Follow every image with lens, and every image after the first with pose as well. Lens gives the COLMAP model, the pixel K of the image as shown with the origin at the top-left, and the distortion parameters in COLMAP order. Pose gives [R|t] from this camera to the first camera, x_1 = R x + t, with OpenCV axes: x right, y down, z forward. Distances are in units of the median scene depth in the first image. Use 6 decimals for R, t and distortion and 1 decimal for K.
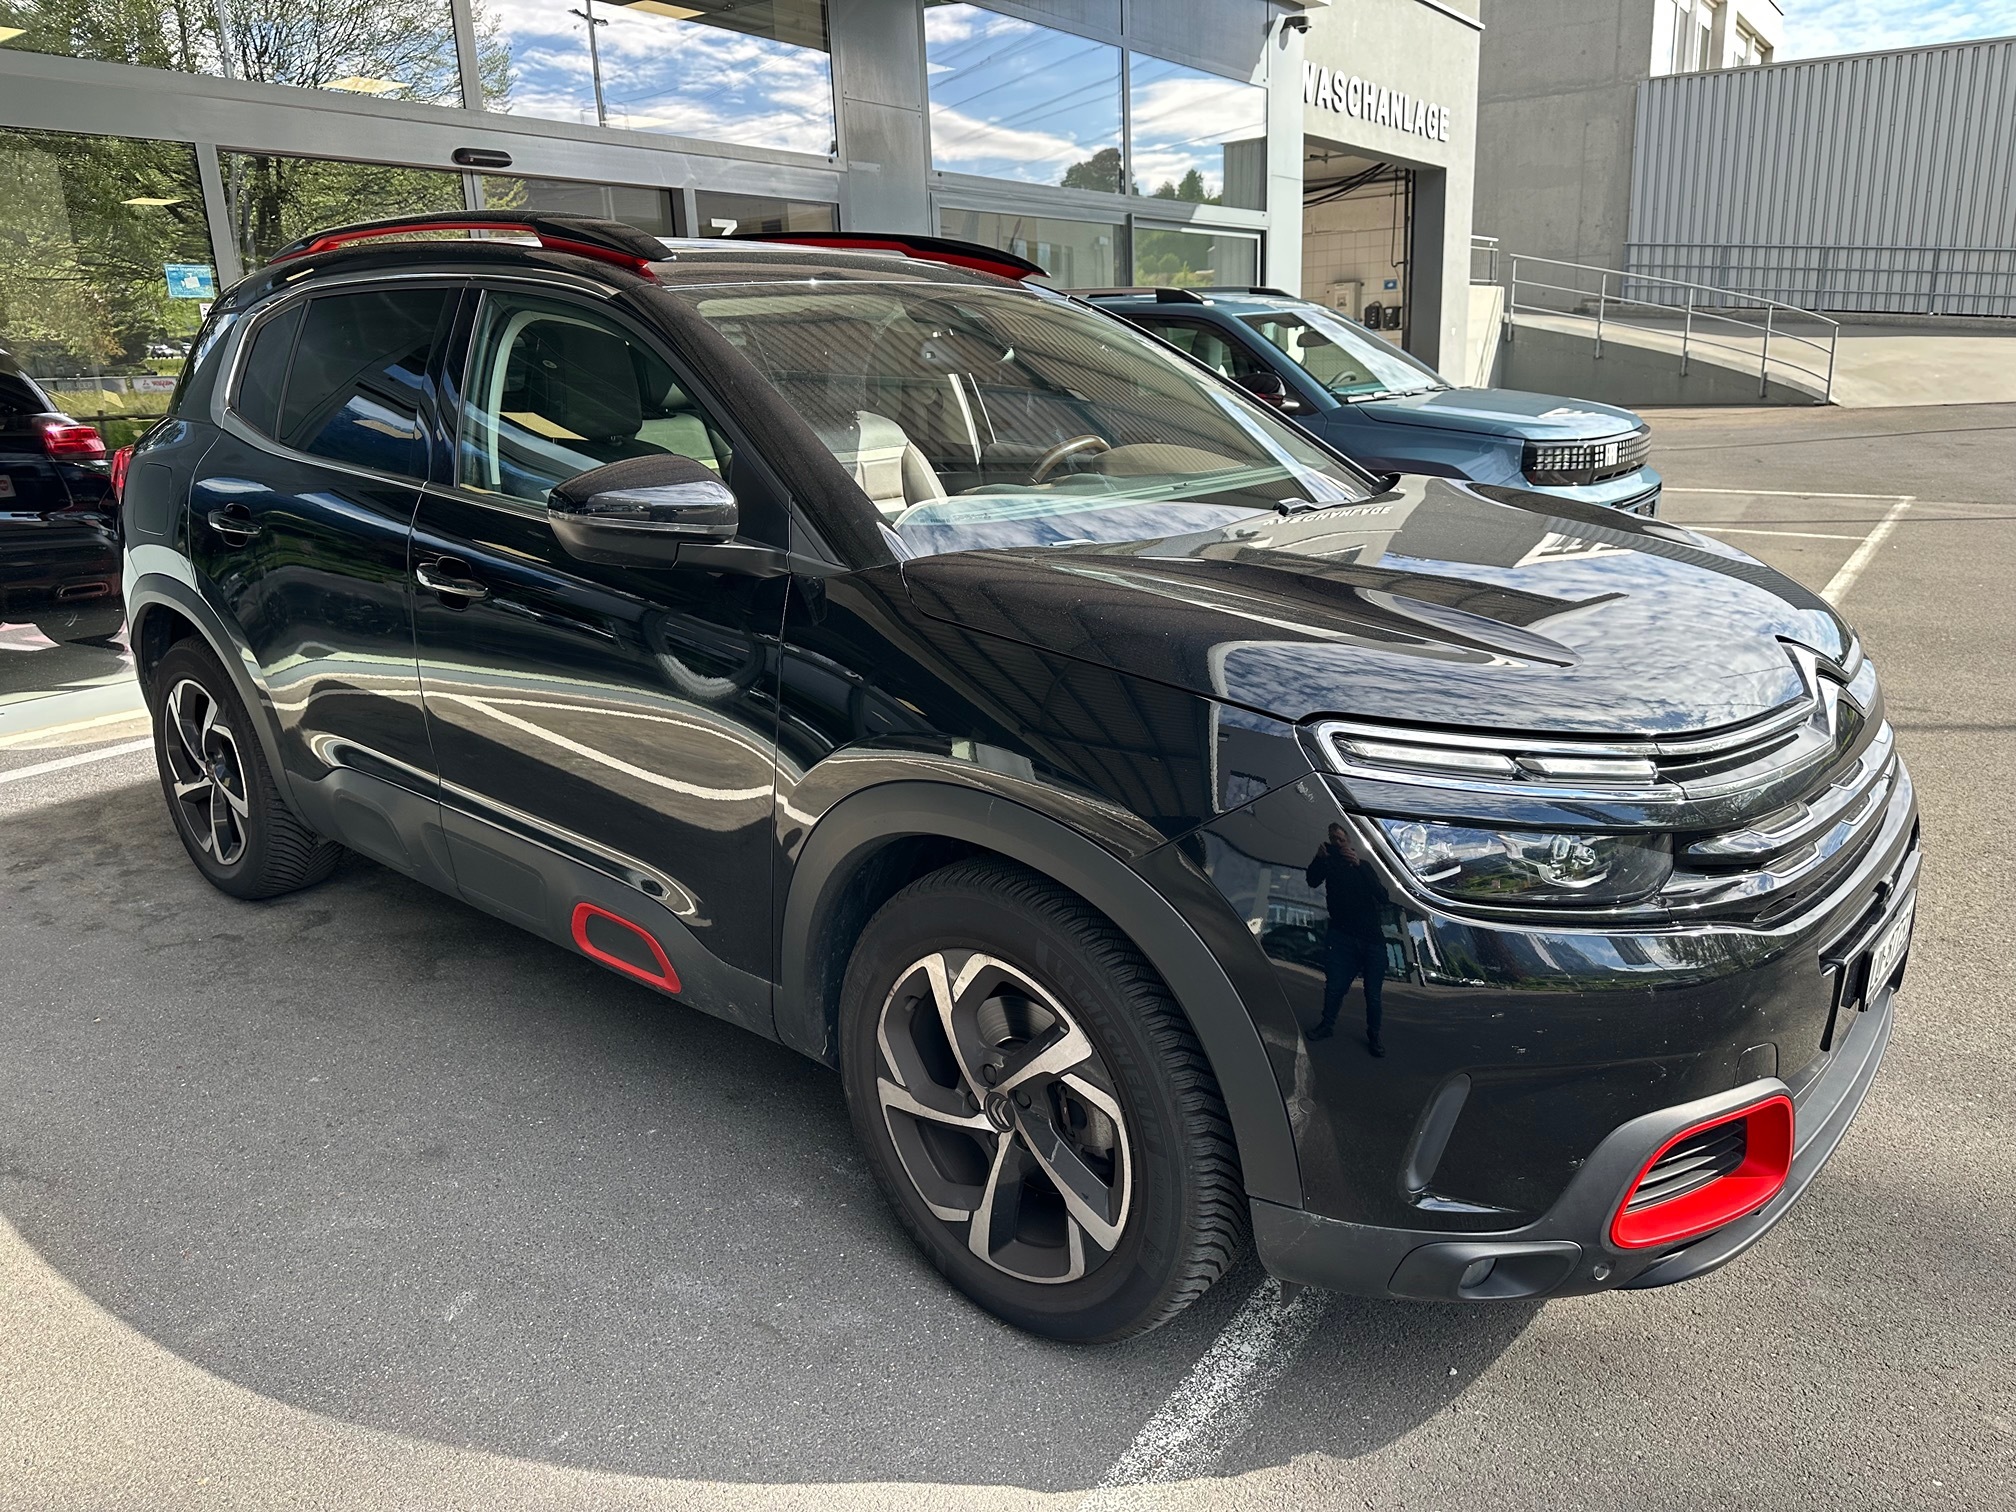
lens RADIAL K [[1412.1, 0, 1011.9], [0, 1412.1, 757.4], [0, 0, 1]] dist [0.007472, -0.006285]
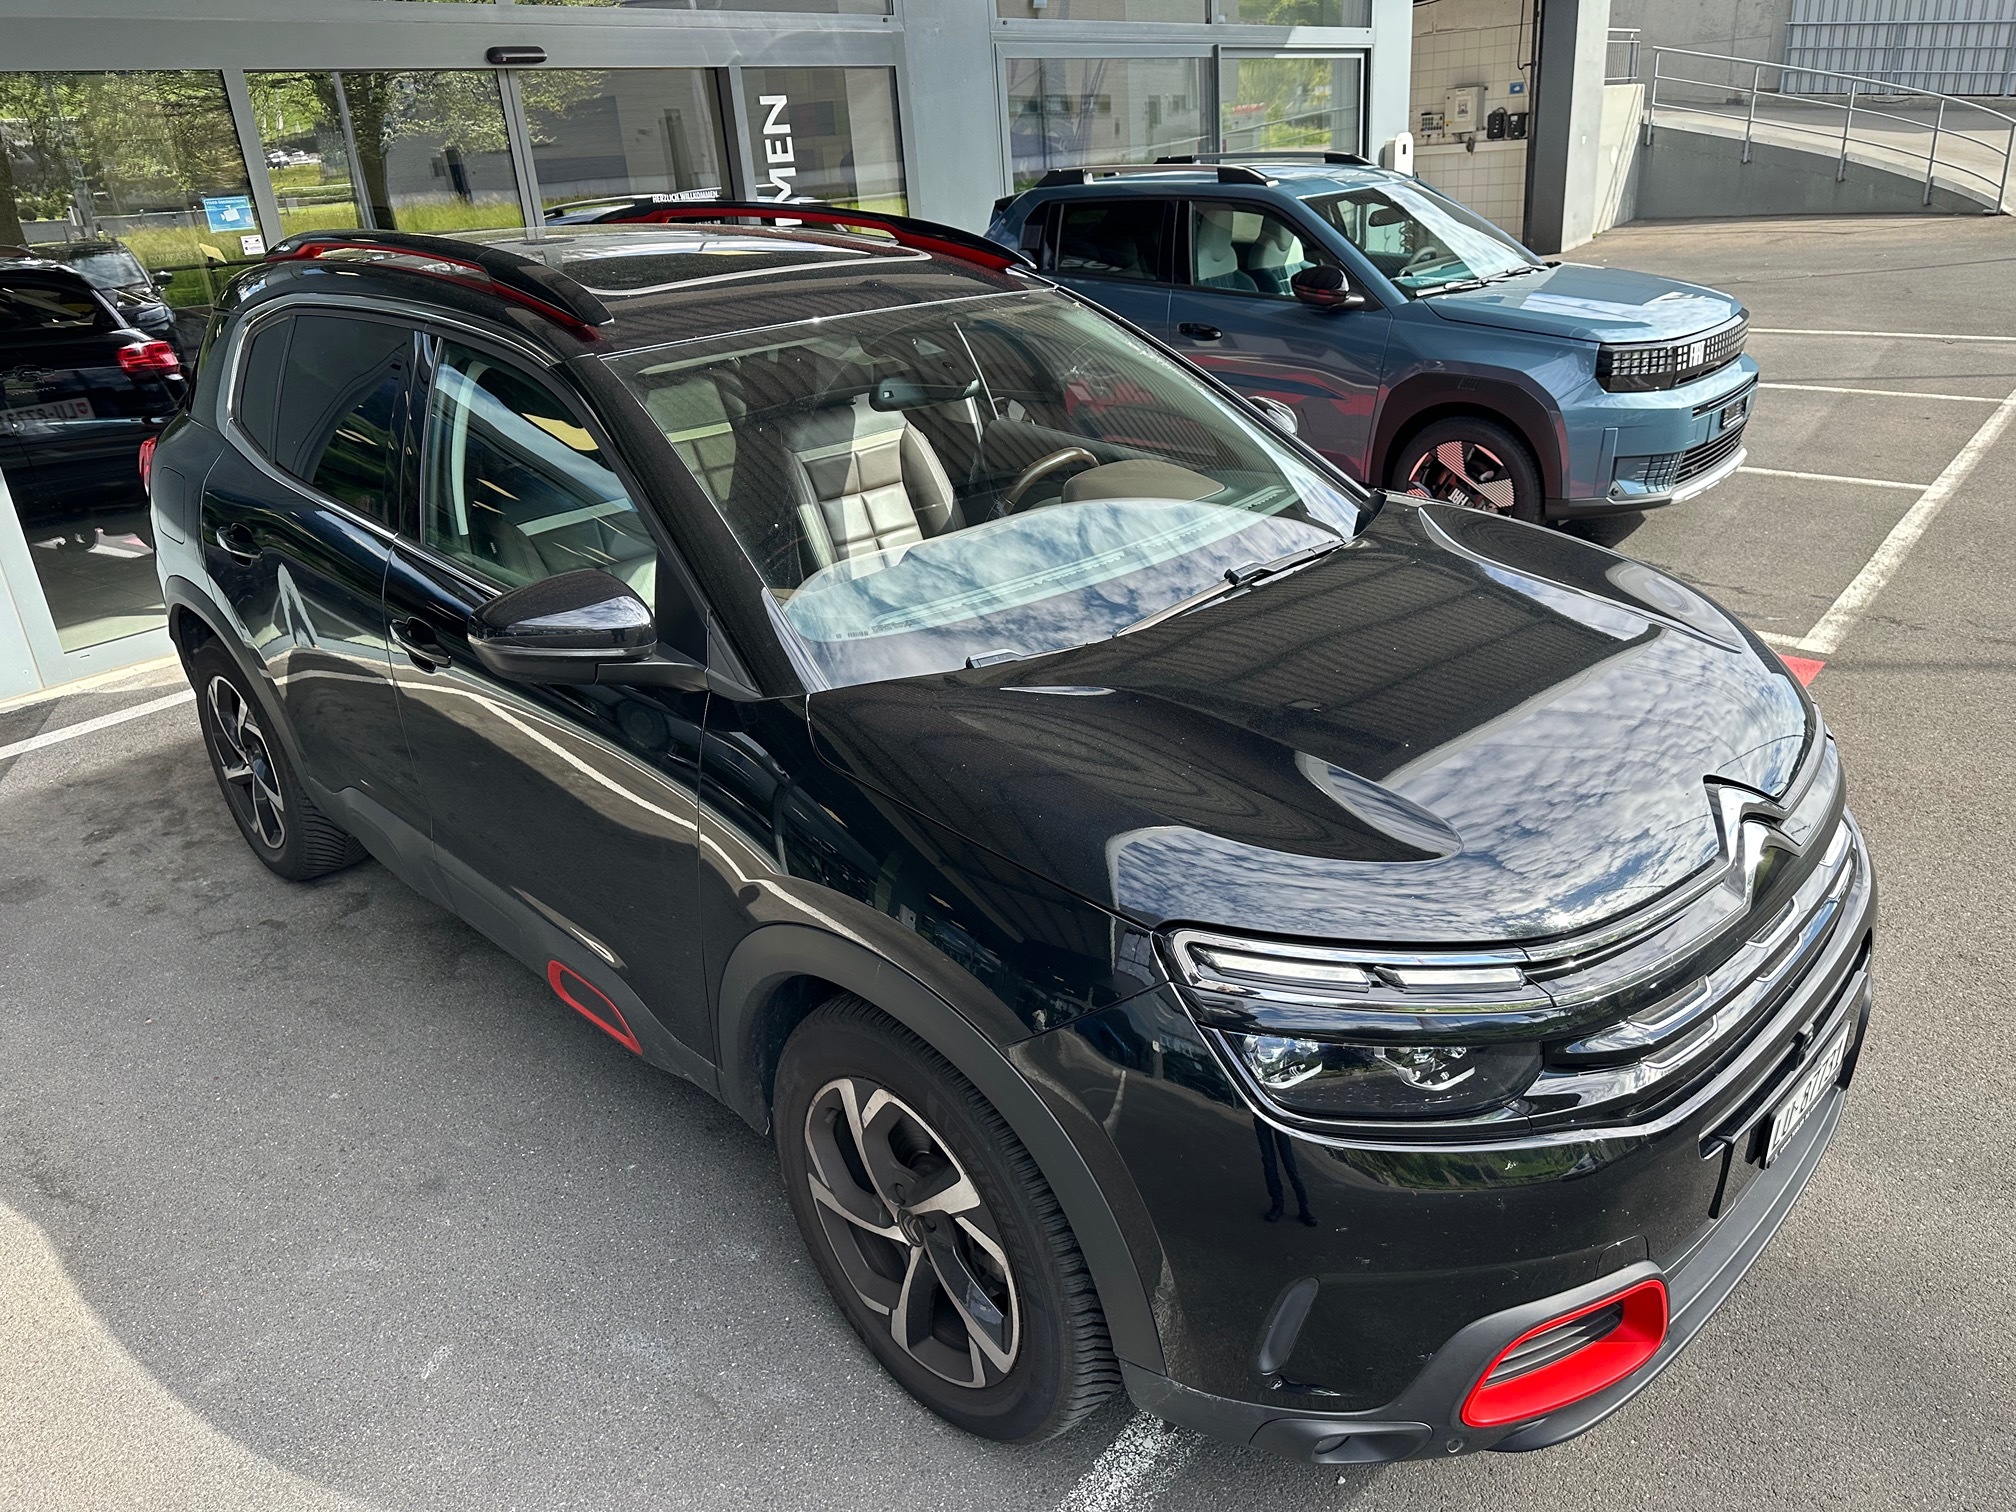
lens RADIAL K [[1411.2, 0, 1014.7], [0, 1411.2, 759.2], [0, 0, 1]] dist [-0.000267, 0.002970]
pose [[0.996850, 0.002175, -0.079279, 0.113702], [0.008169, 0.991491, 0.129915, -0.171776], [0.078887, -0.130154, 0.988351, 0.015193]]
